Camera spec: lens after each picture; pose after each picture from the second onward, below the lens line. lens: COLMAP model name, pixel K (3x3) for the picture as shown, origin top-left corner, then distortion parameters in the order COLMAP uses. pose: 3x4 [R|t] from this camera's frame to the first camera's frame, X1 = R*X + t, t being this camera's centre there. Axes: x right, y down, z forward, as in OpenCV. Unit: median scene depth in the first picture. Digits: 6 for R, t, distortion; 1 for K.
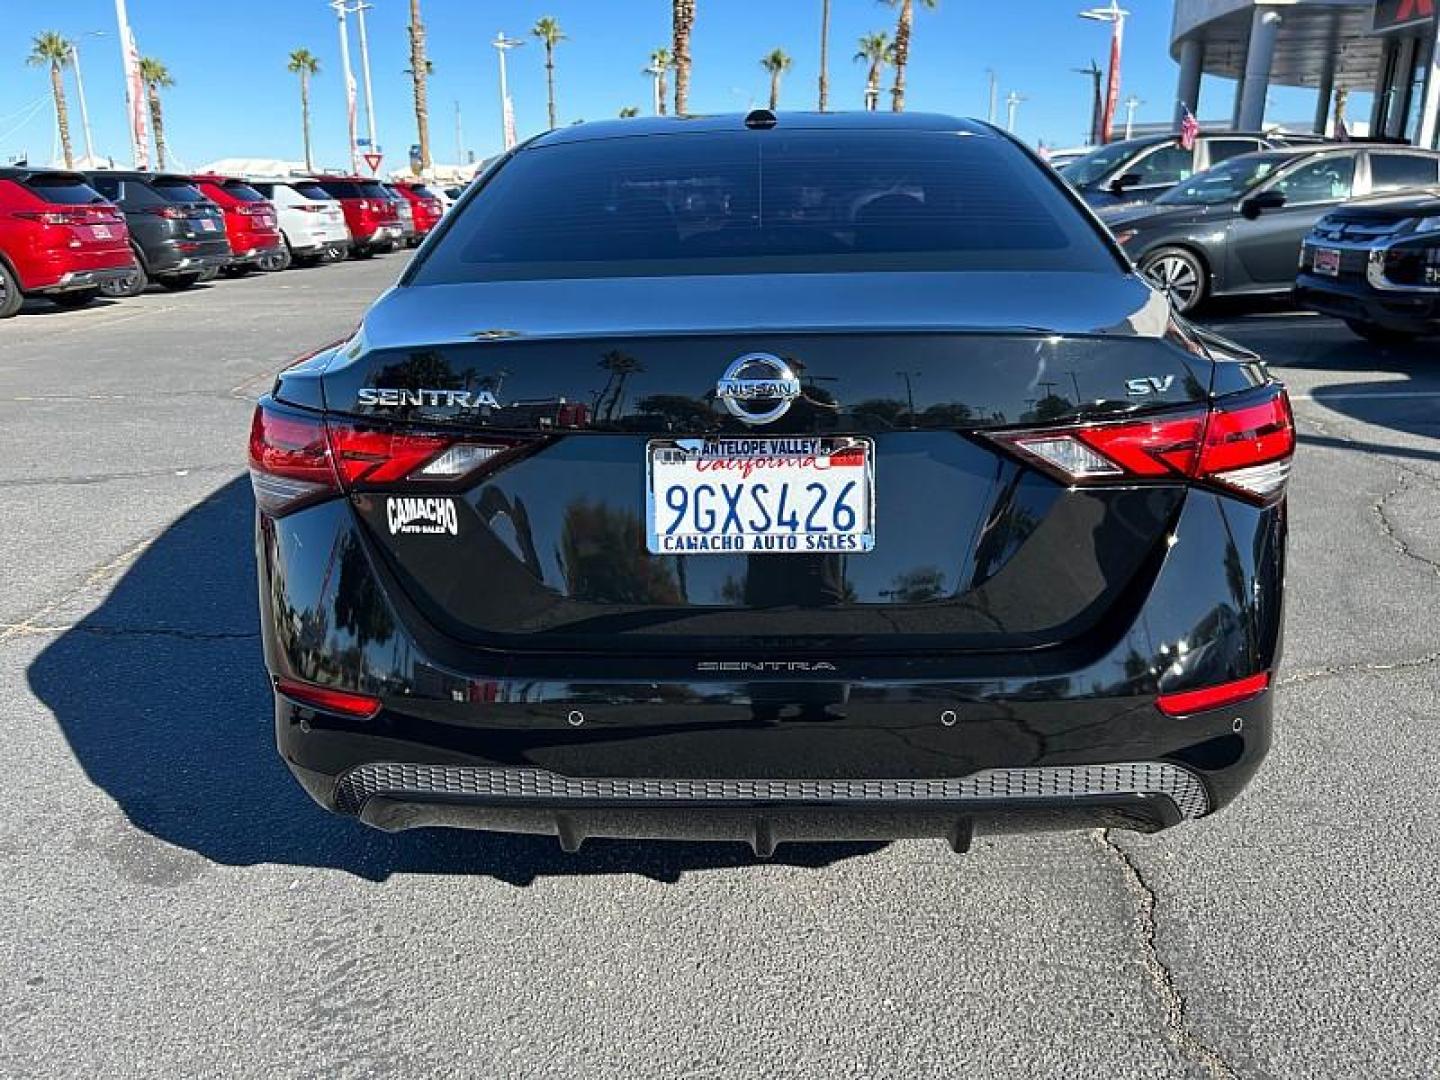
lens RADIAL K [[1098.8, 0, 722.0], [0, 1098.8, 550.3], [0, 0, 1]] dist [0.030777, -0.032284]
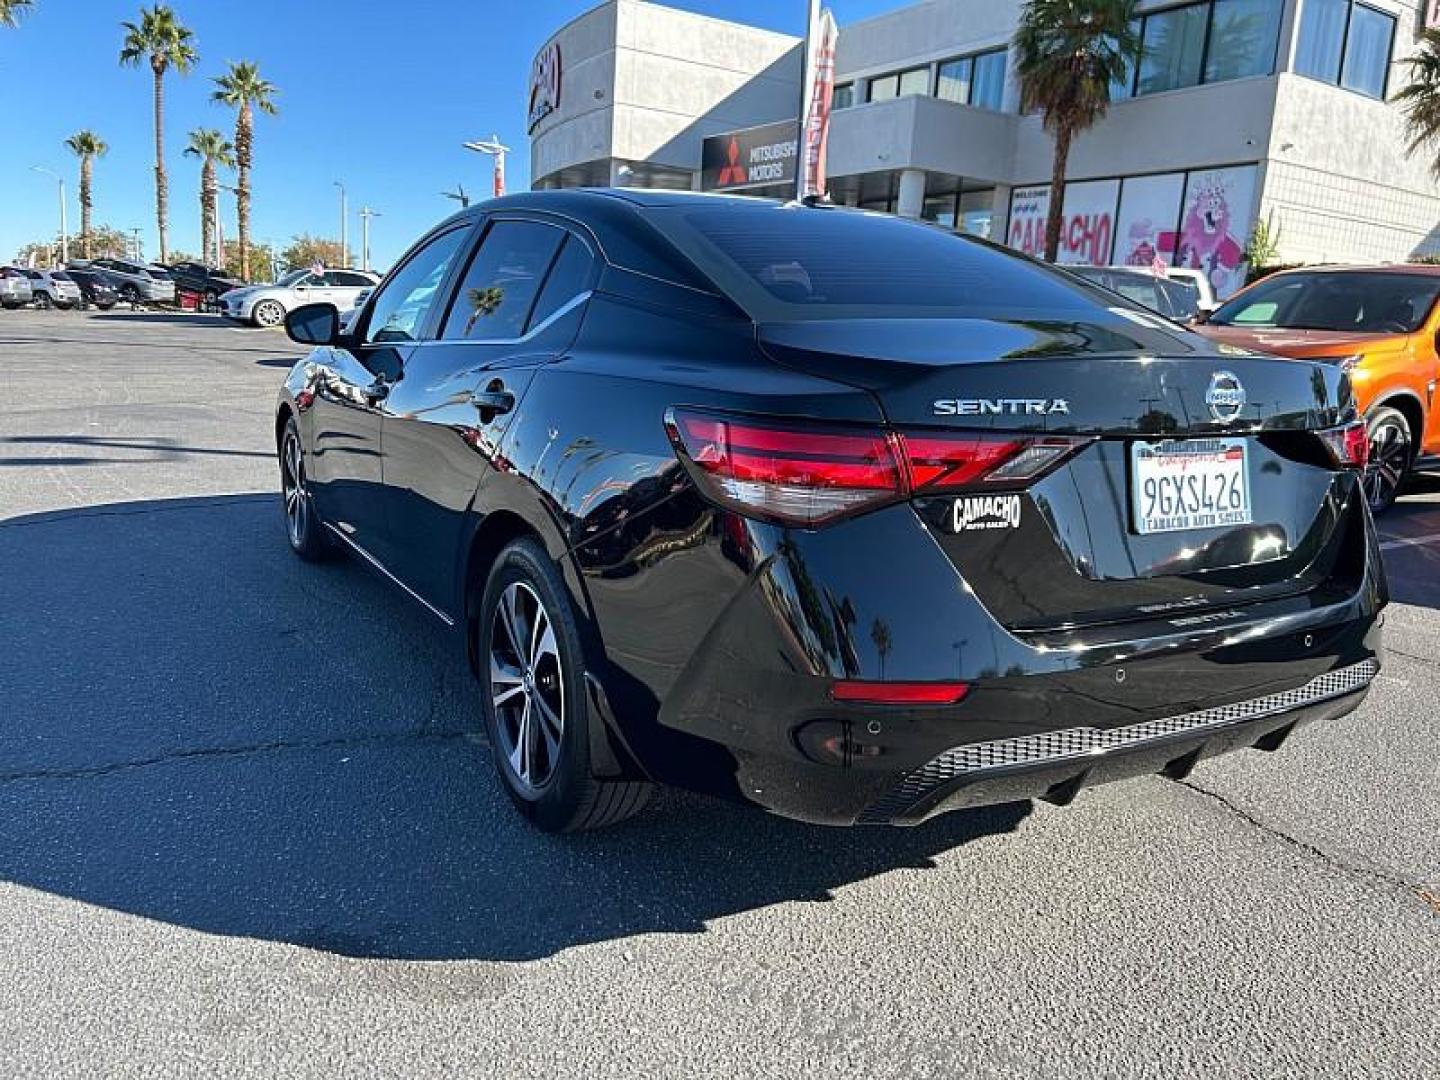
lens RADIAL K [[1098.8, 0, 711.8], [0, 1098.8, 549.1], [0, 0, 1]] dist [0.030777, -0.032284]
pose [[0.840660, -0.056747, 0.538581, -0.257001], [0.108930, 0.991888, -0.065517, 0.011009], [-0.530494, 0.113745, 0.840023, 0.050200]]
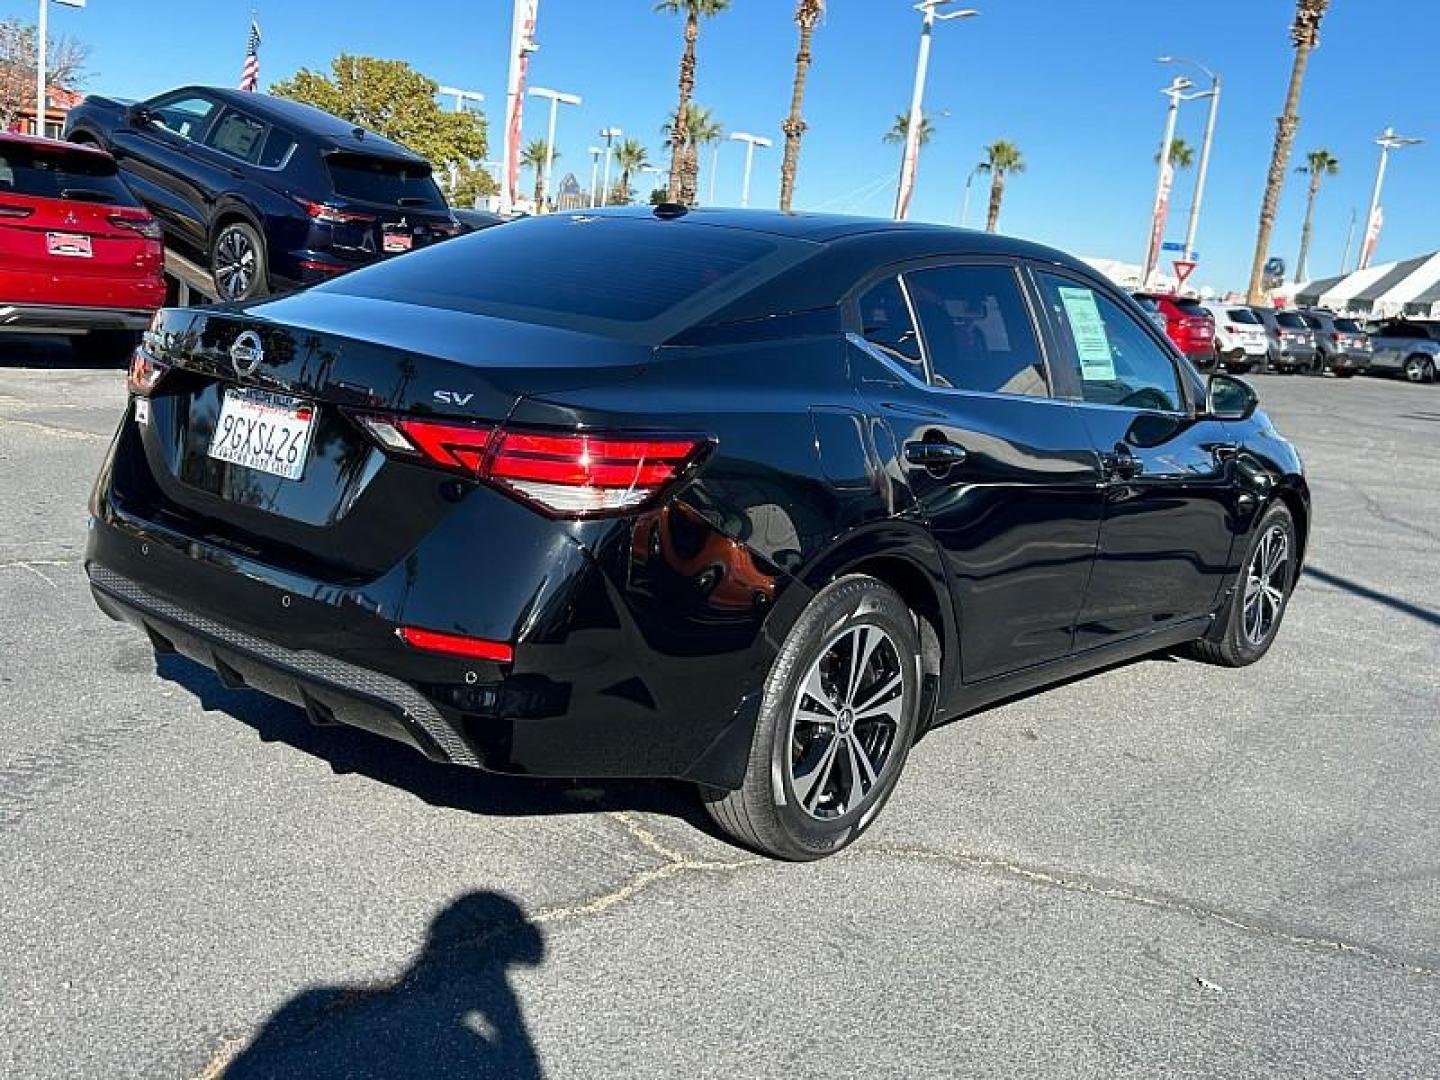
lens RADIAL K [[1405.7, 0, 729.6], [0, 1405.7, 539.5], [0, 0, 1]] dist [0.063854, 0.000000]
pose [[0.794078, 0.210528, -0.570191, 0.370040], [-0.293957, 0.954112, -0.057099, 0.003061], [0.532005, 0.212952, 0.819526, -0.042014]]
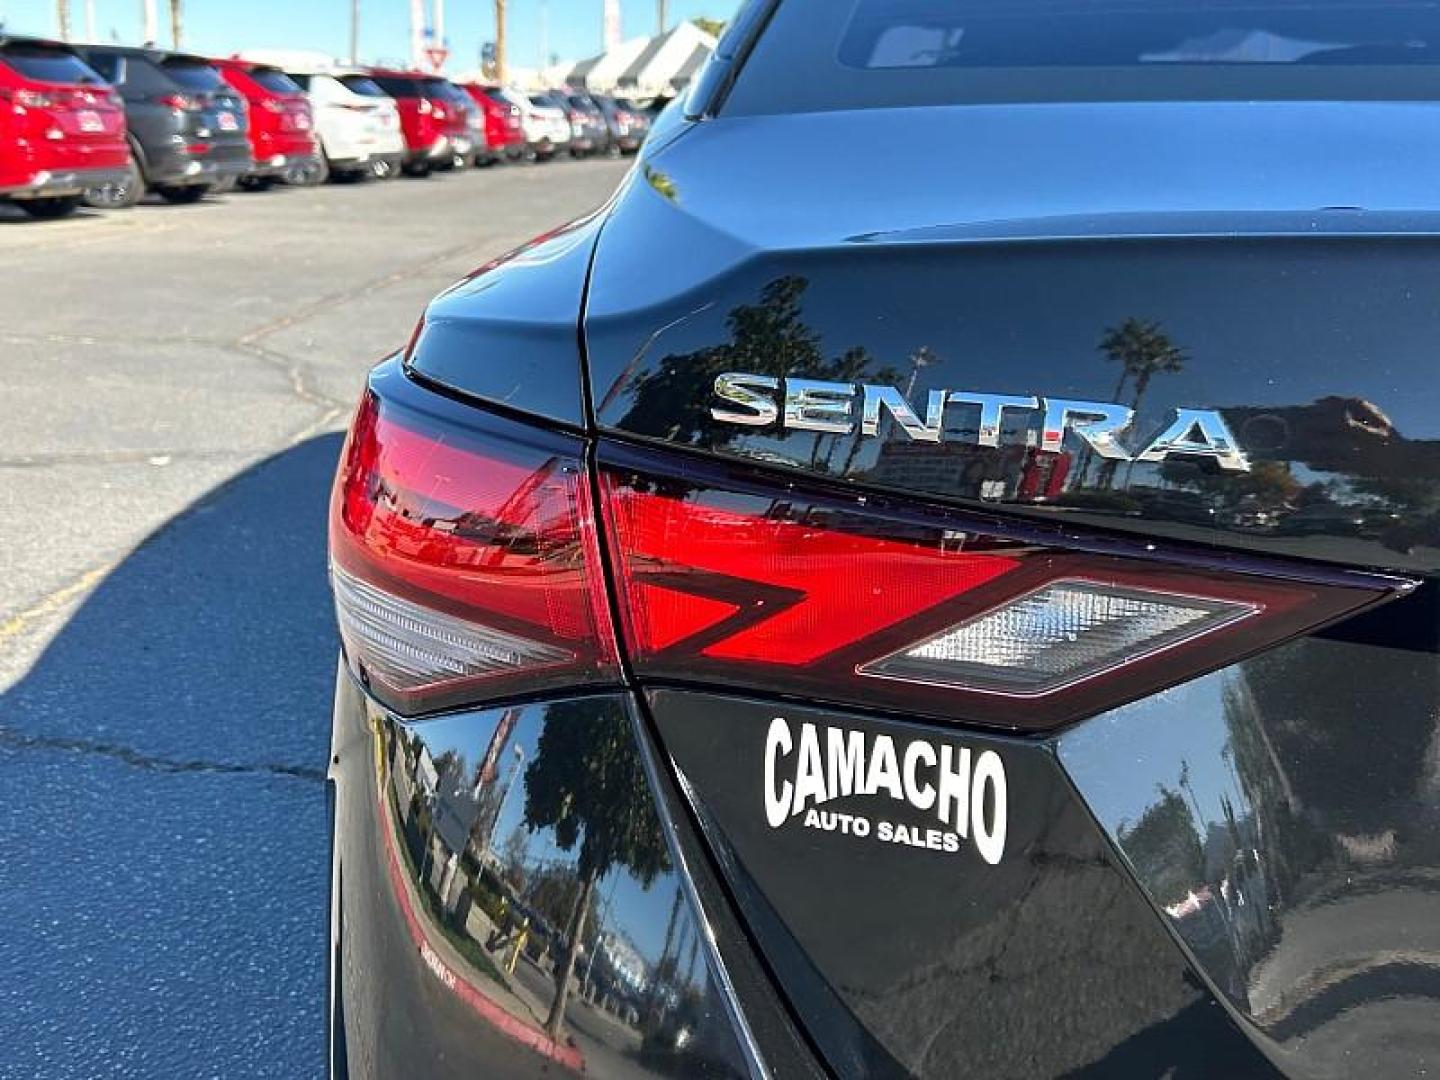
lens RADIAL K [[1461.4, 0, 674.3], [0, 1461.4, 486.9], [0, 0, 1]] dist [0.036019, 0.000000]
pose [[0.990687, 0.072512, -0.115244, -0.067013], [-0.080023, 0.994867, -0.061932, -0.019828], [0.110162, 0.070578, 0.991405, 0.133942]]
